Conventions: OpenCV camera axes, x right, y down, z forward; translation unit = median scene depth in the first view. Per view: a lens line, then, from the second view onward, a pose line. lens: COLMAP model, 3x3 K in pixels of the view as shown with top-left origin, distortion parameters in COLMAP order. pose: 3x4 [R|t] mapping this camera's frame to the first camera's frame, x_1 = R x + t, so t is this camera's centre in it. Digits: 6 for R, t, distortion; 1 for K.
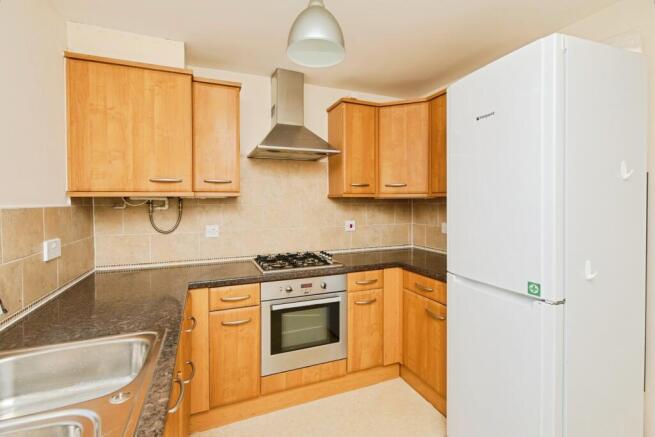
lens RADIAL K [[301.8, 0, 326.0], [0, 301.8, 206.4], [0, 0, 1]] dist [-0.000029, 0.000005]
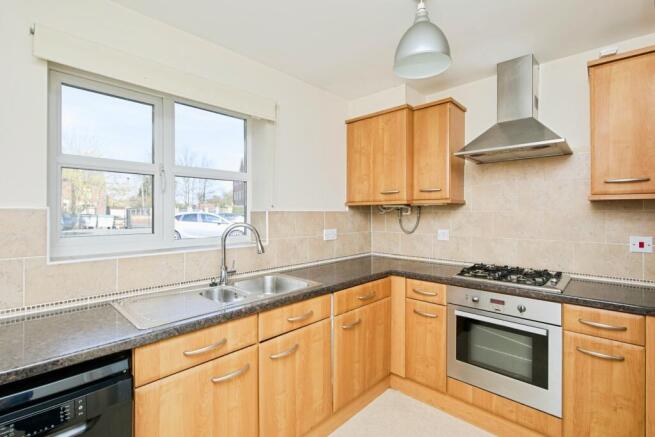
lens RADIAL K [[301.8, 0, 326.0], [0, 301.8, 206.4], [0, 0, 1]] dist [-0.000029, 0.000005]
pose [[0.414197, -0.012417, -0.910103, 0.533163], [-0.013174, 0.999720, -0.019635, 0.006254], [0.910092, 0.020122, 0.413917, 0.166776]]
